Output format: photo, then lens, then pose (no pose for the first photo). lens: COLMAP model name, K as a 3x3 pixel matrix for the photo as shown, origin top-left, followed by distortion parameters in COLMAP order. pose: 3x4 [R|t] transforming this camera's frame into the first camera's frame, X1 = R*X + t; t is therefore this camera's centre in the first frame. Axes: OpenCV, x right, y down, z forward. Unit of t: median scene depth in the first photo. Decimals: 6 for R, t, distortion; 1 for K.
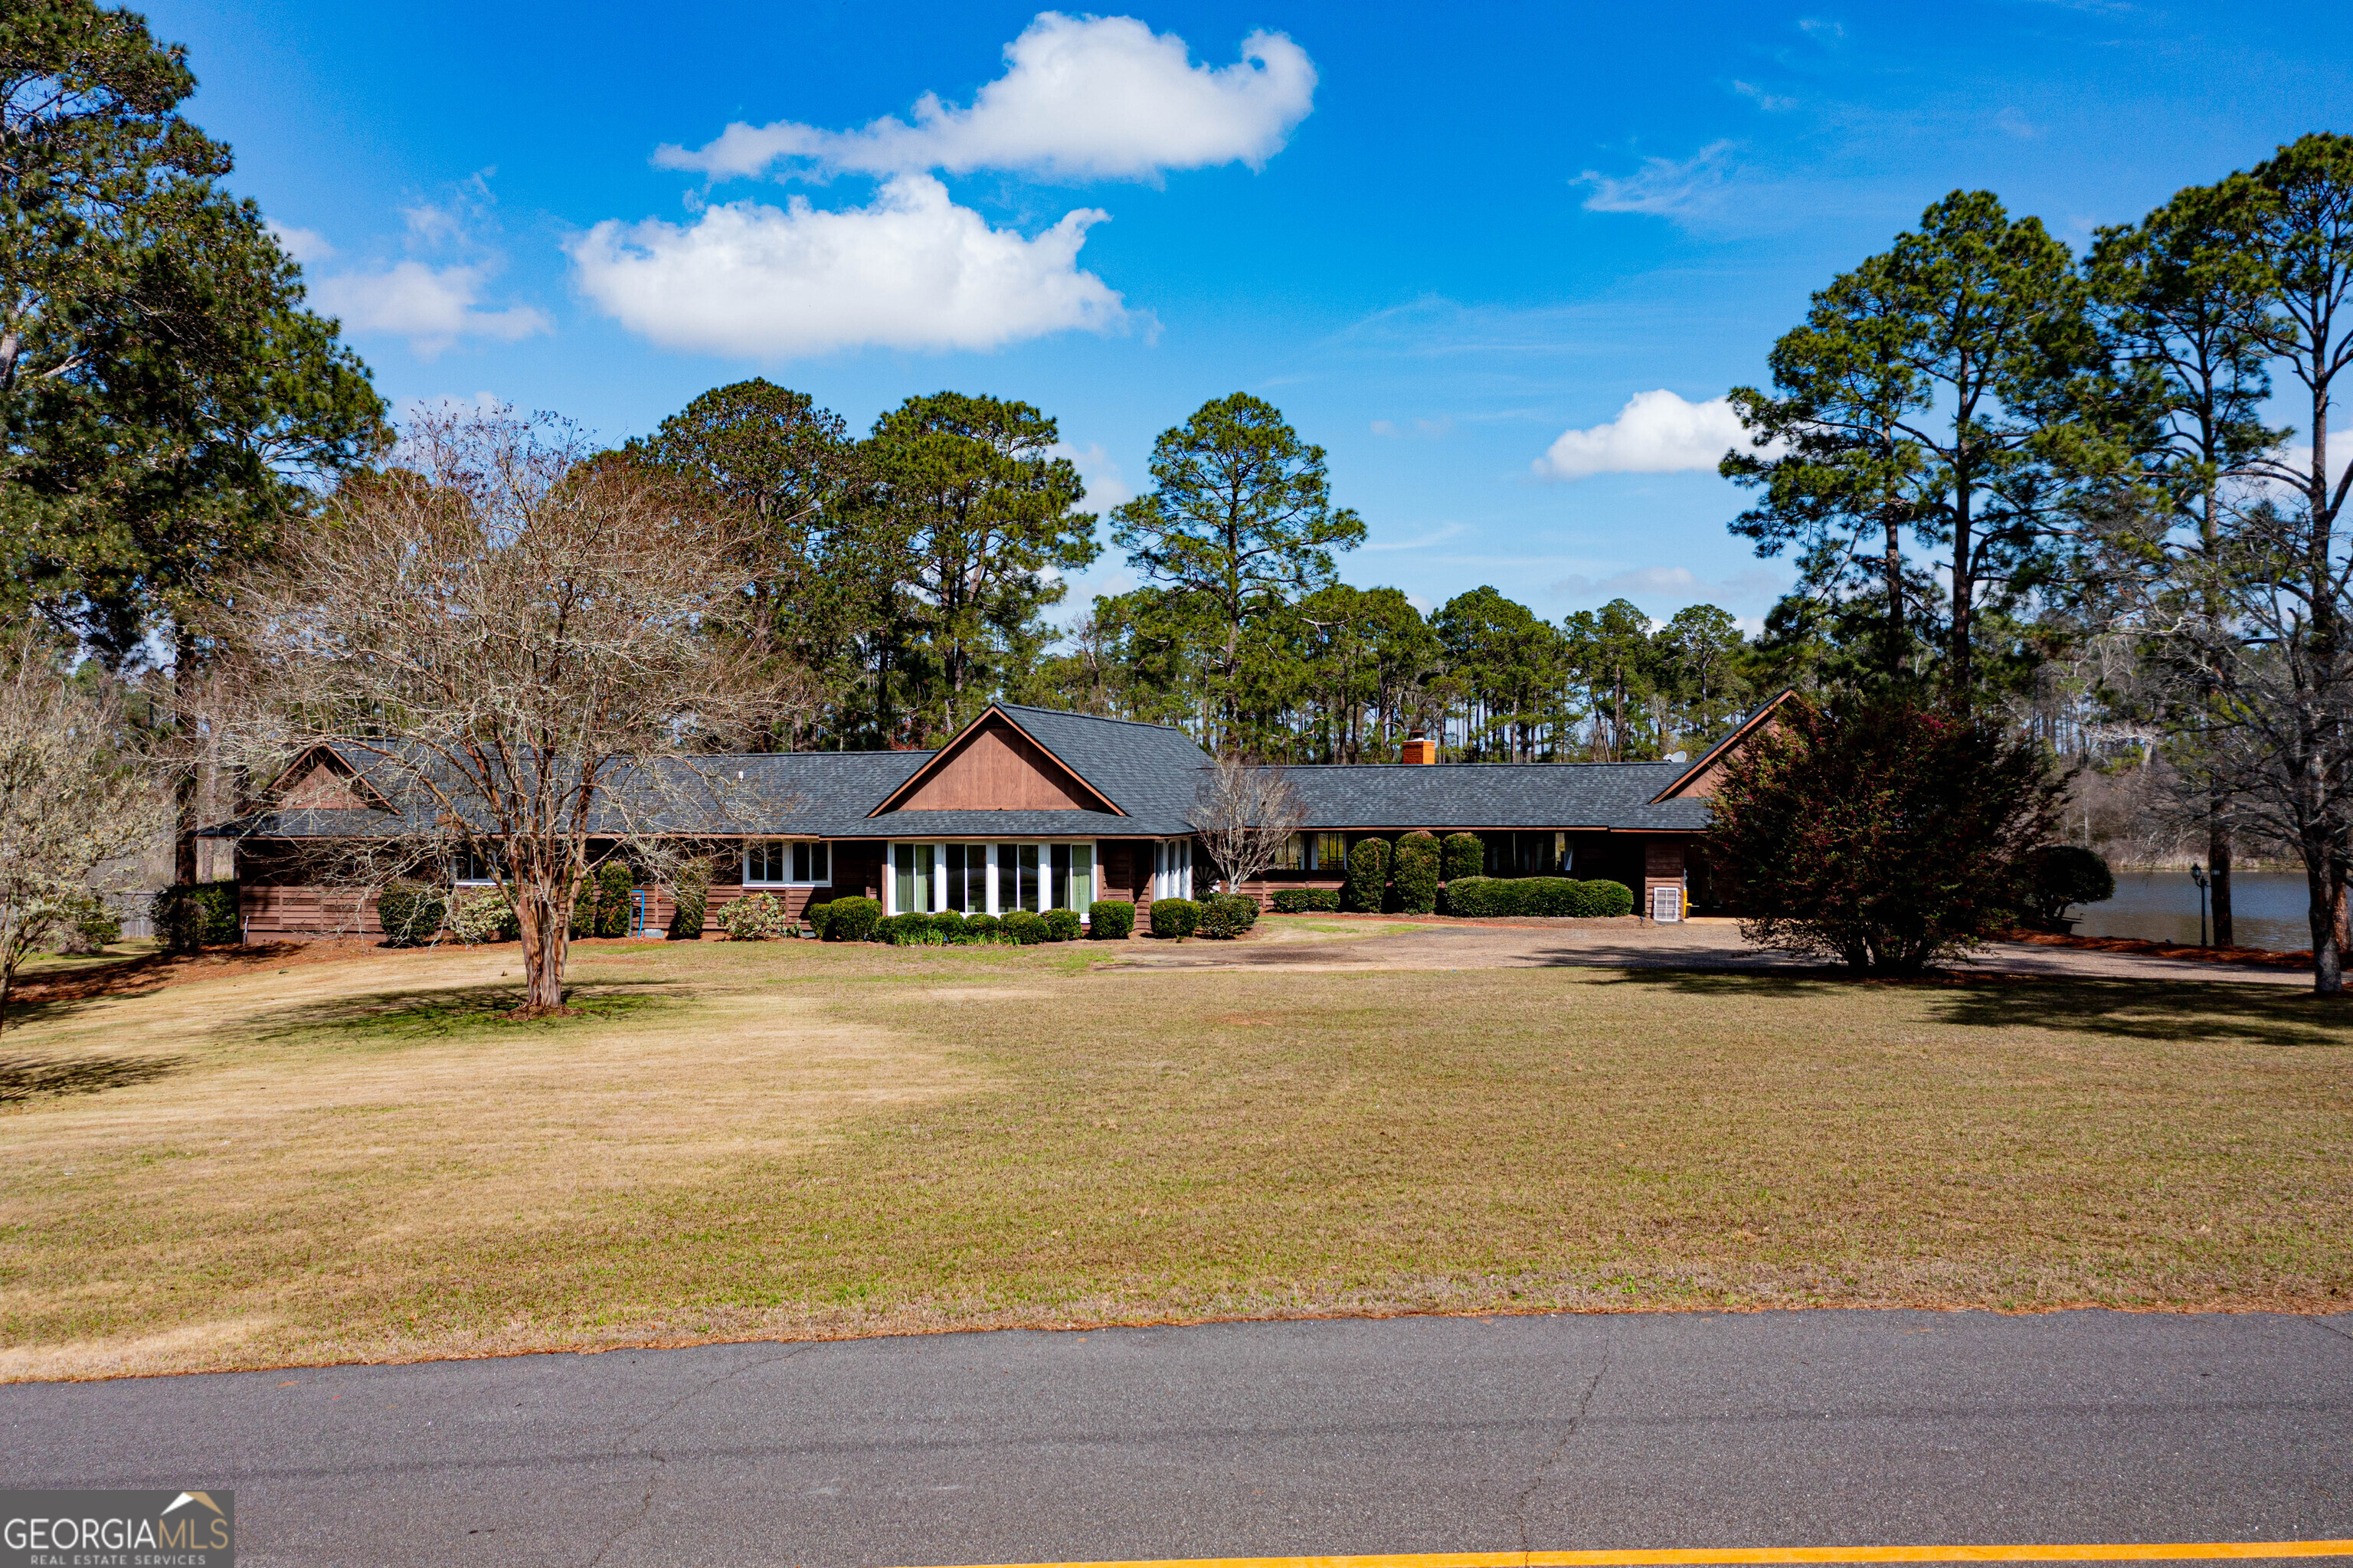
lens RADIAL K [[1827.6, 0, 1166.3], [0, 1827.6, 799.5], [0, 0, 1]] dist [-0.002793, 0.016699]
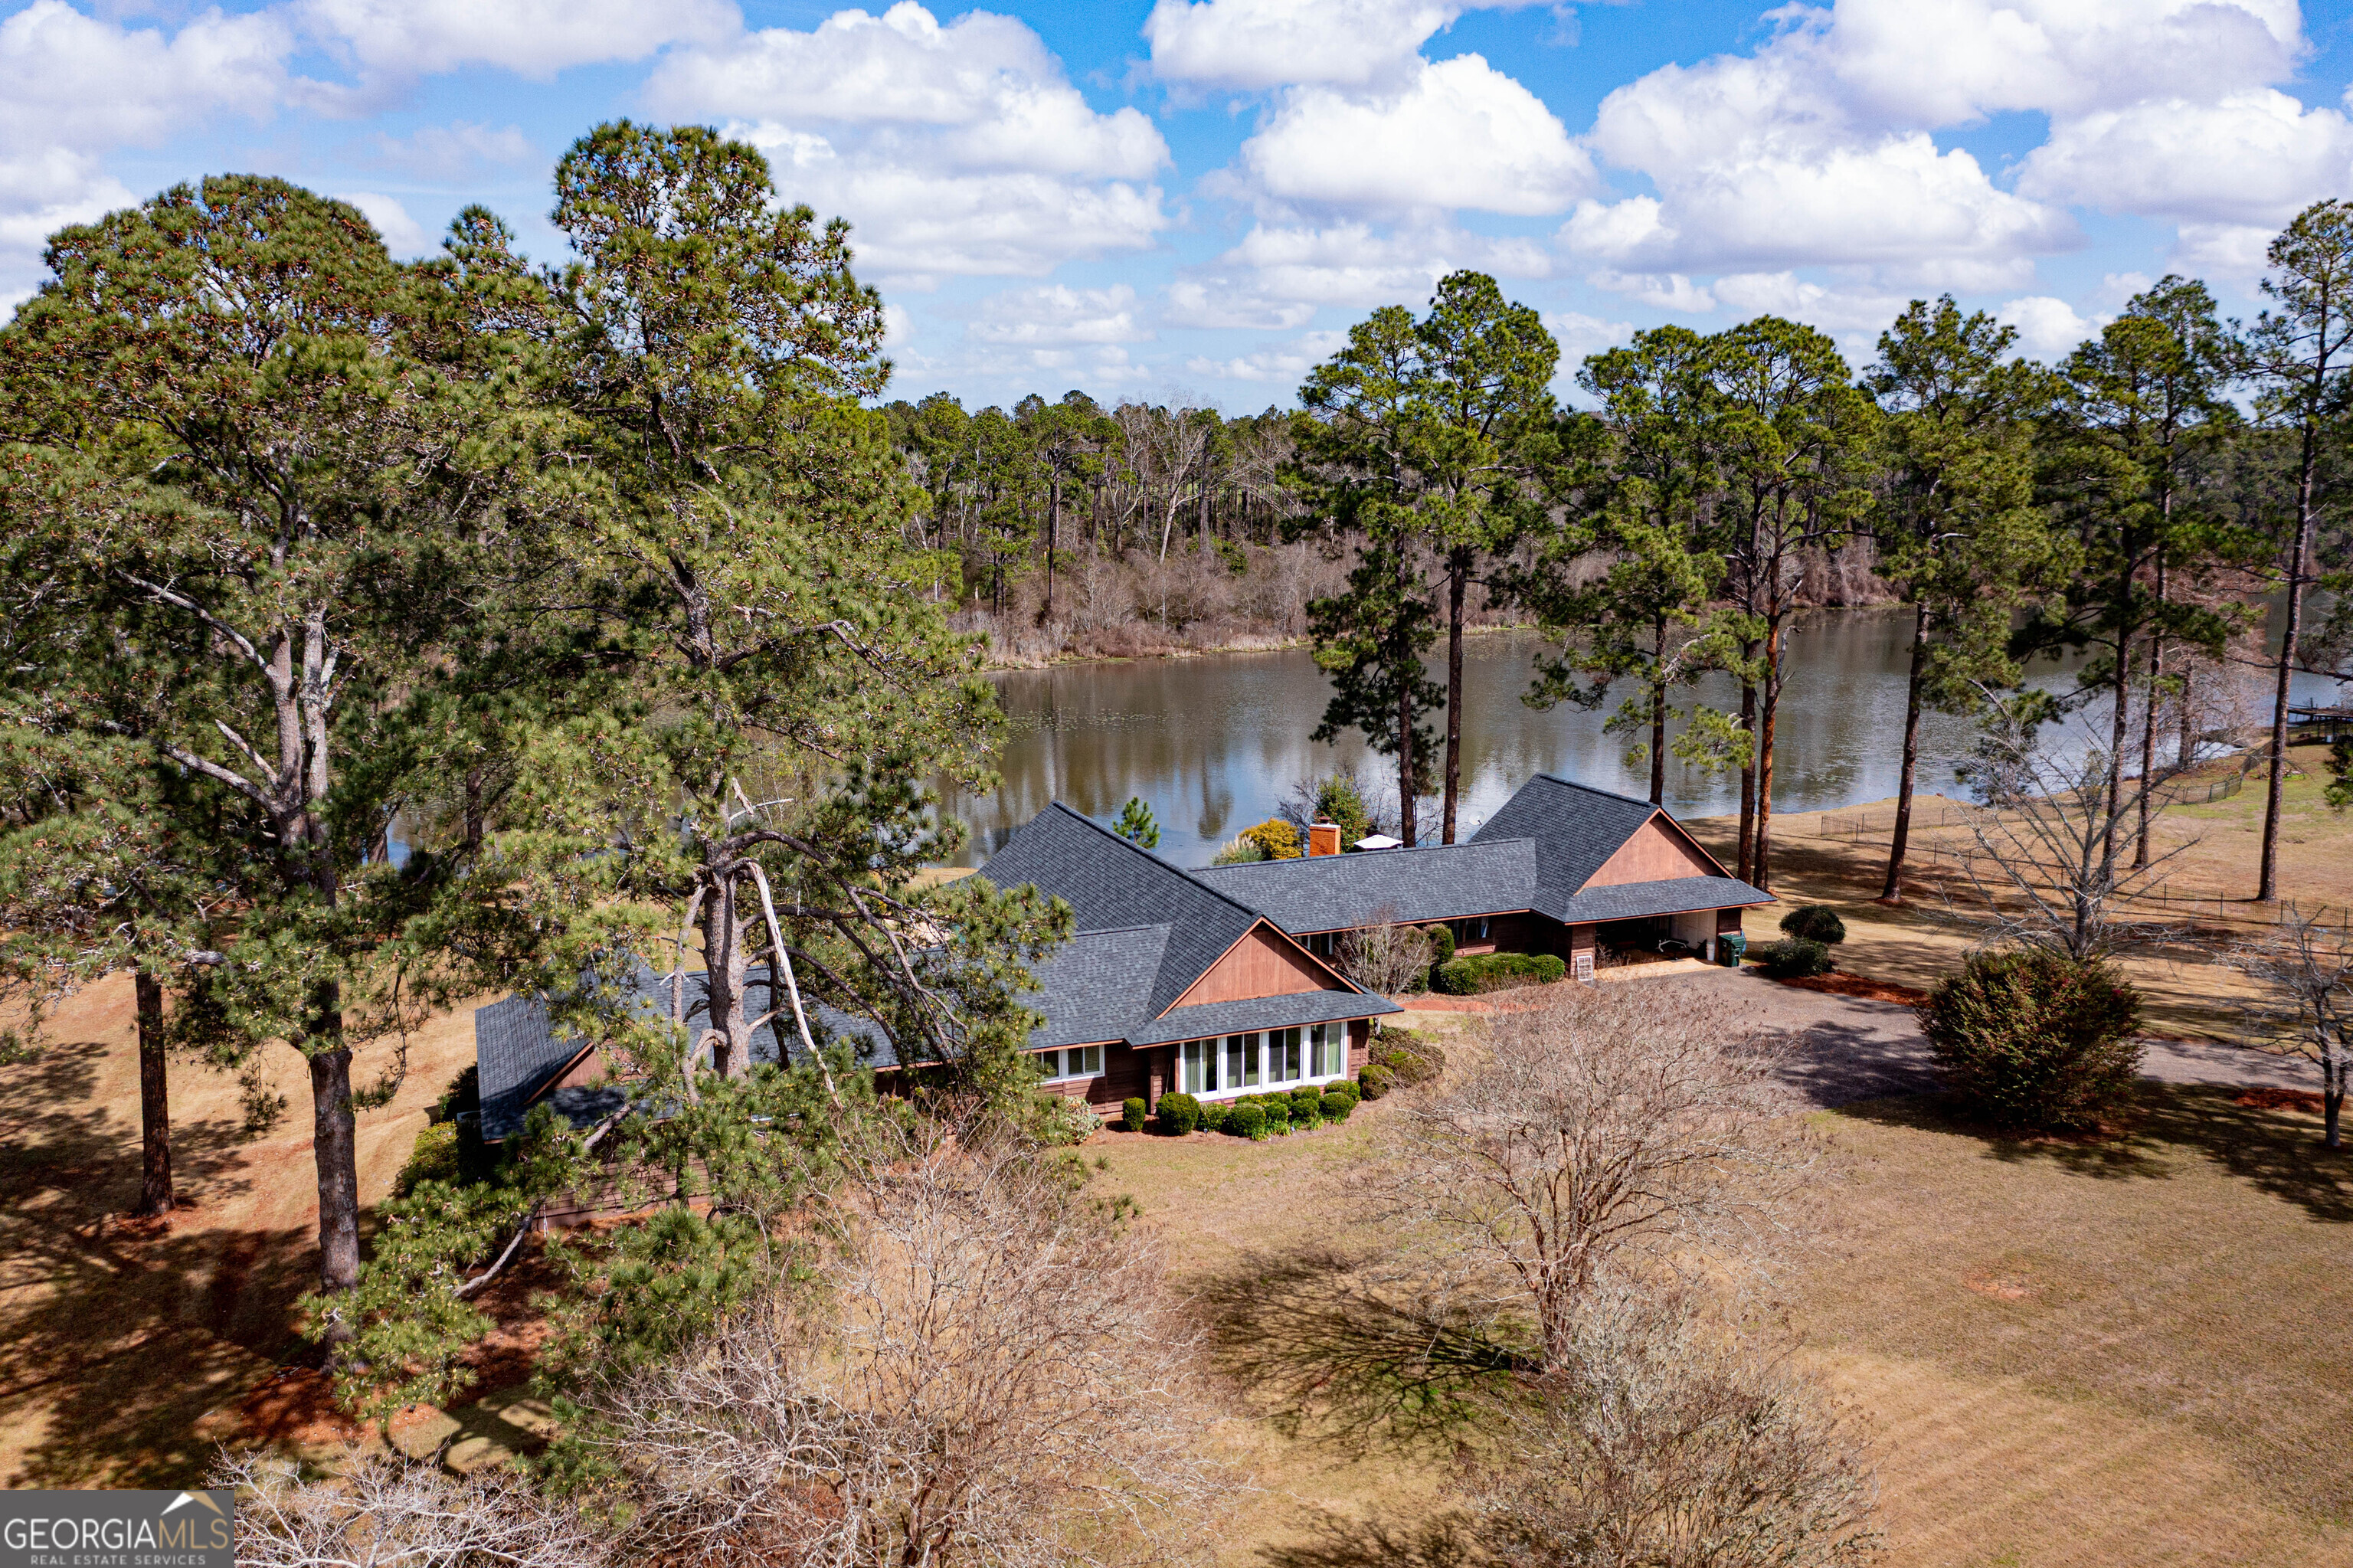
lens RADIAL K [[1827.6, 0, 1188.1], [0, 1827.6, 776.2], [0, 0, 1]] dist [-0.002793, 0.016699]
pose [[0.824671, -0.089600, 0.558470, -0.754654], [-0.002515, 0.986782, 0.162032, -0.318441], [-0.565607, -0.135028, 0.813546, 0.072059]]
